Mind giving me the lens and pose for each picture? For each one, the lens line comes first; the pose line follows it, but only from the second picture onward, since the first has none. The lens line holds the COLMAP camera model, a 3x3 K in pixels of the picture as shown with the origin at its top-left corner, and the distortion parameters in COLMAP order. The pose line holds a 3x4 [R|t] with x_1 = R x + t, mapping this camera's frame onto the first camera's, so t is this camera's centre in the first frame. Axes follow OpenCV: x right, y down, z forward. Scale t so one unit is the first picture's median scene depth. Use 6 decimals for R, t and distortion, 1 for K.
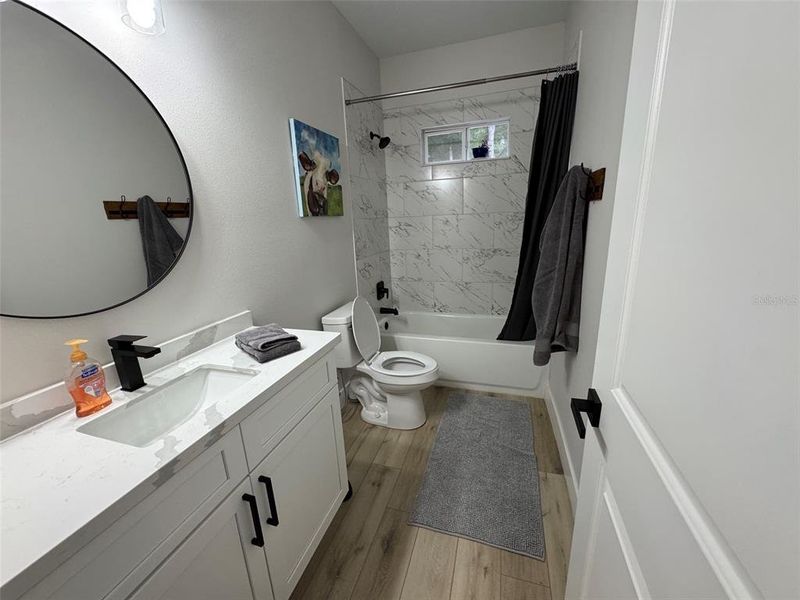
lens RADIAL K [[318.5, 0, 400.6], [0, 318.5, 300.8], [0, 0, 1]] dist [-0.004928, 0.000803]
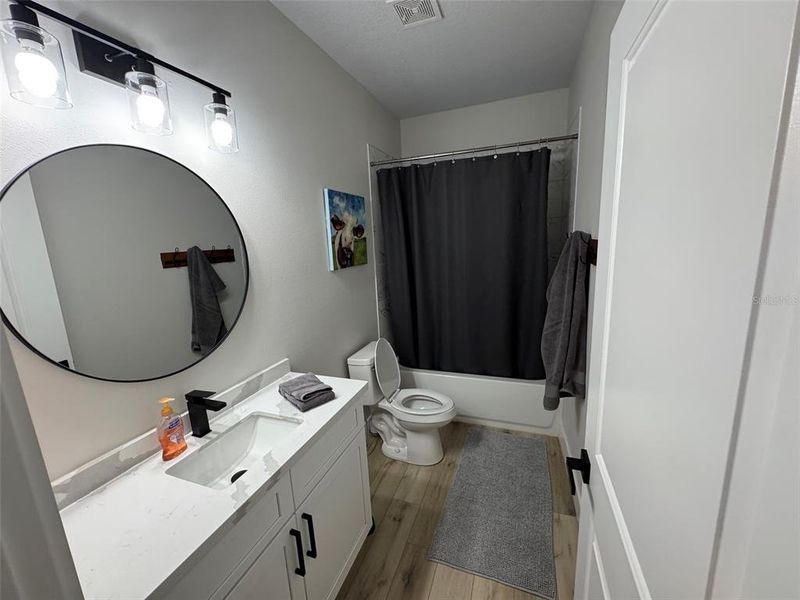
lens RADIAL K [[318.5, 0, 400.2], [0, 318.5, 301.0], [0, 0, 1]] dist [-0.004928, 0.000803]
pose [[0.998664, 0.001406, -0.051662, -0.012639], [-0.004739, 0.997909, -0.064453, -0.098873], [0.051463, 0.064612, 0.996583, -0.128394]]
